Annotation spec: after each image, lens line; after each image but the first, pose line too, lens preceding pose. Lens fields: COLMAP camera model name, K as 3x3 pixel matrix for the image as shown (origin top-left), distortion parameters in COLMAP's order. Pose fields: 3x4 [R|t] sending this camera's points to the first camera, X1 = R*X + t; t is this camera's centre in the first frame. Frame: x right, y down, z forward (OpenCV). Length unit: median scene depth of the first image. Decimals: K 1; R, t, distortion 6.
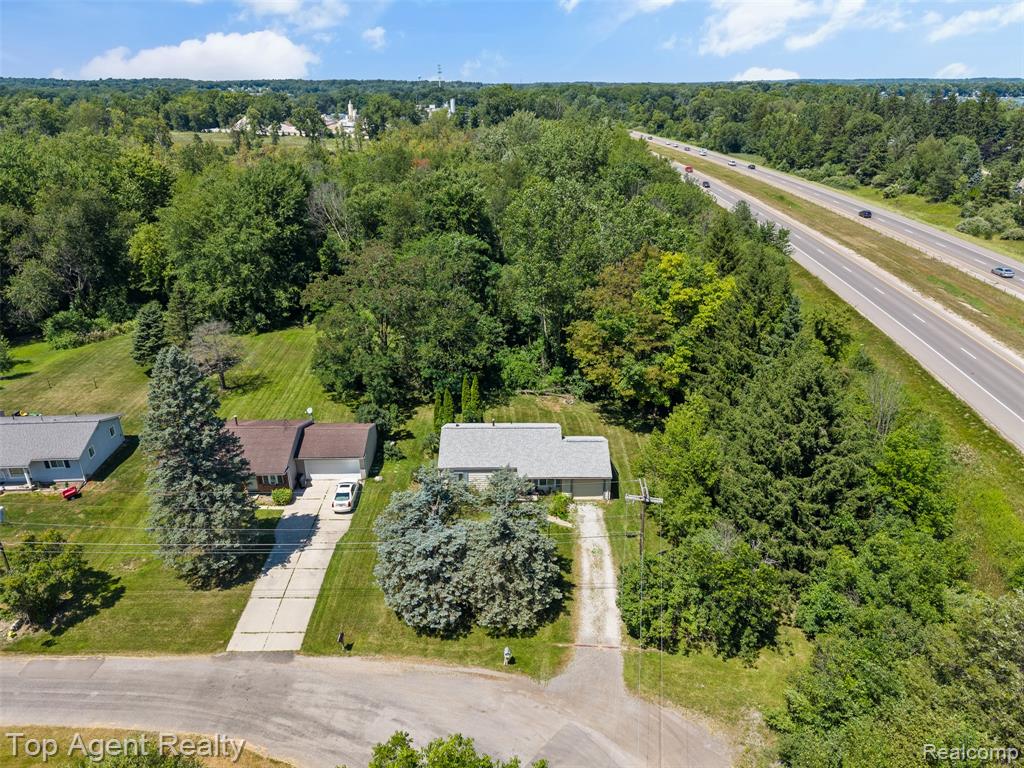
lens RADIAL K [[684.6, 0, 517.6], [0, 684.6, 385.7], [0, 0, 1]] dist [0.032792, -0.040884]
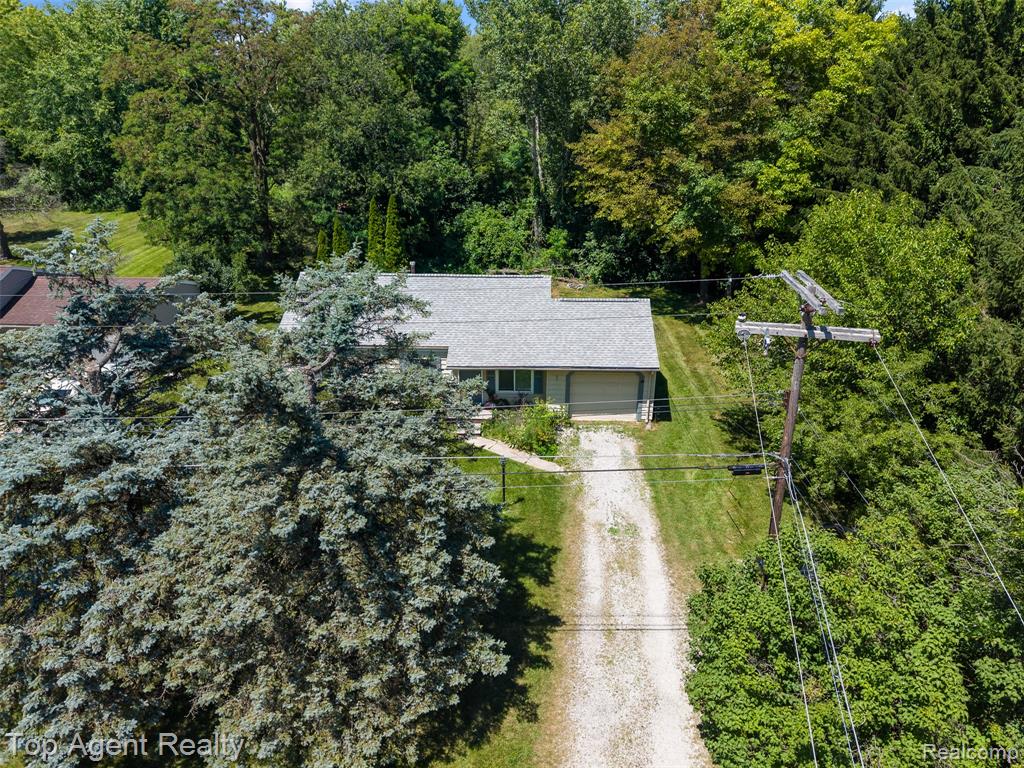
lens RADIAL K [[684.6, 0, 516.6], [0, 684.6, 386.4], [0, 0, 1]] dist [0.032792, -0.040884]
pose [[0.999274, 0.020567, -0.032067, 0.059046], [-0.020323, 0.999762, 0.007924, 0.141295], [0.032222, -0.007267, 0.999454, 0.543918]]
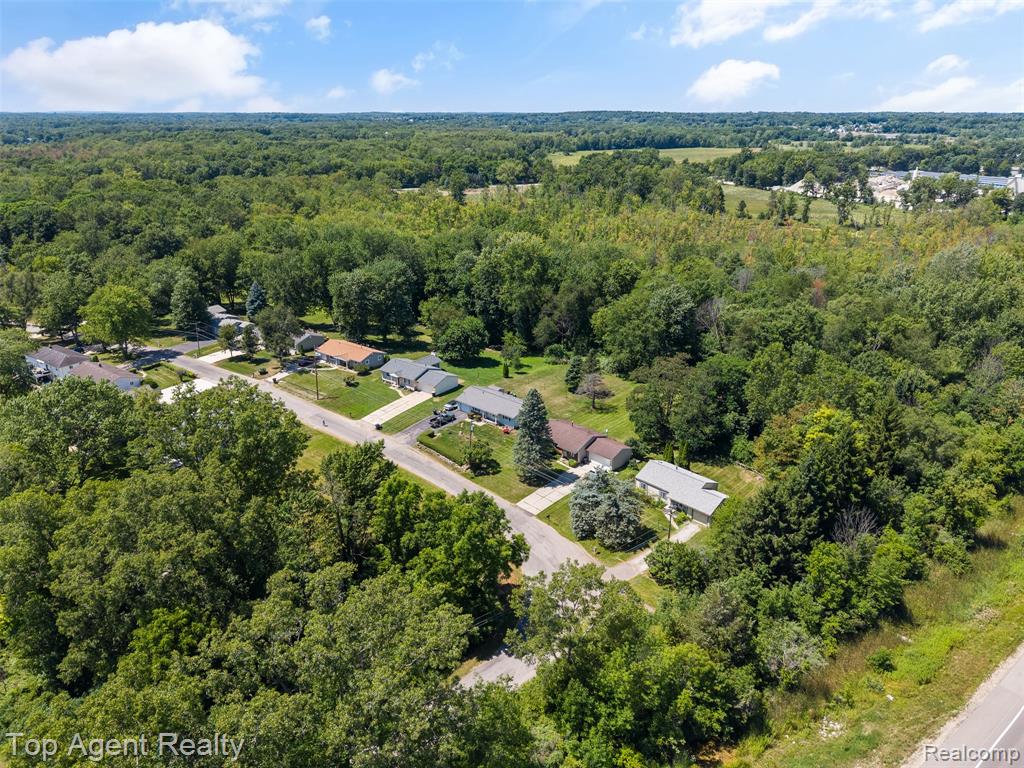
lens RADIAL K [[684.6, 0, 510.7], [0, 684.6, 377.8], [0, 0, 1]] dist [0.032792, -0.040884]
pose [[0.694523, 0.259330, -0.671108, 0.891087], [-0.289080, 0.954759, 0.069774, -0.188724], [0.658841, 0.145544, 0.738069, -0.754459]]
